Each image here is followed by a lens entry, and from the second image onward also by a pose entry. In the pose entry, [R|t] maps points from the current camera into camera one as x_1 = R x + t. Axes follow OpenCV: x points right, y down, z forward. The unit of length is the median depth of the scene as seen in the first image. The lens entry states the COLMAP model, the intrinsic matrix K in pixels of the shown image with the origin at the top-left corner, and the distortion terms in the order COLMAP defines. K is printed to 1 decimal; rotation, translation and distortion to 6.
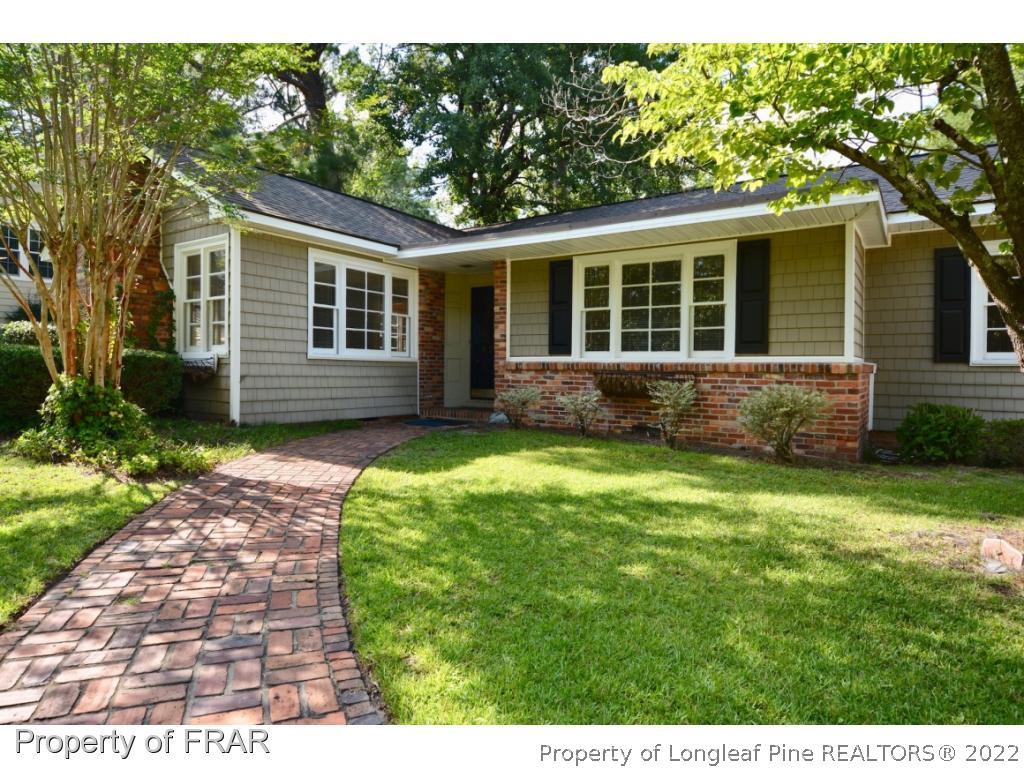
lens RADIAL K [[586.7, 0, 512.0], [0, 586.7, 384.0], [0, 0, 1]] dist [0.002658, 0.000321]
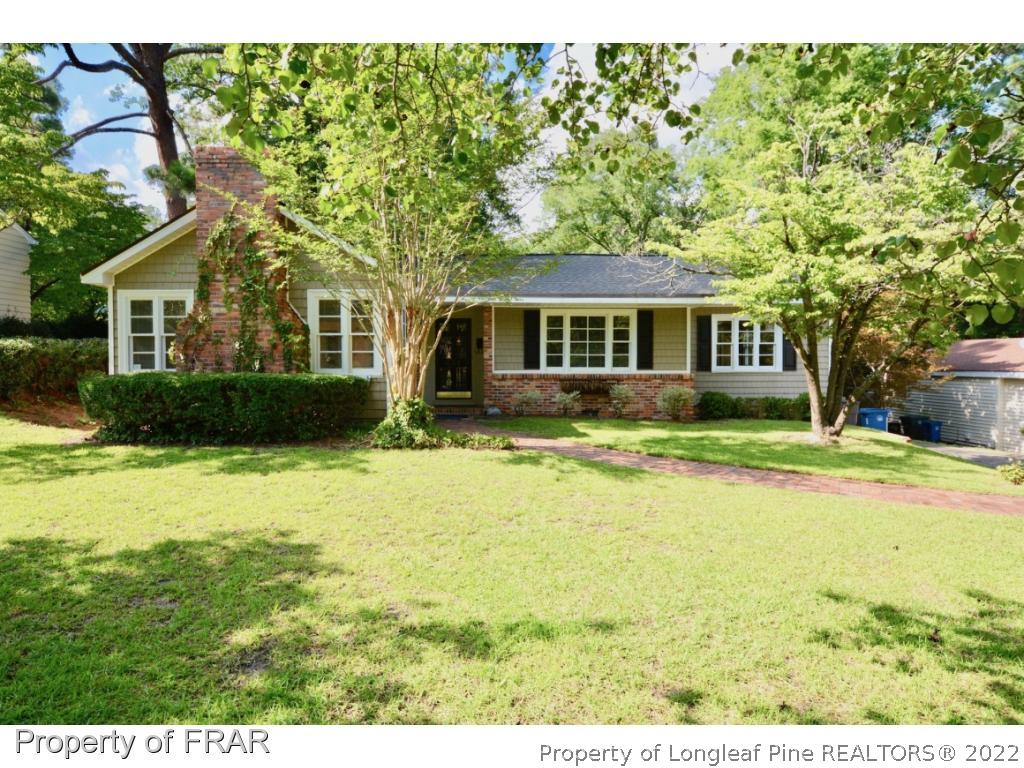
lens RADIAL K [[586.7, 0, 512.0], [0, 586.7, 384.0], [0, 0, 1]] dist [0.002658, 0.000321]
pose [[0.825302, -0.030811, 0.563850, -0.920976], [0.023060, 0.999516, 0.020866, -0.046431], [-0.564220, -0.004218, 0.825614, -0.309189]]
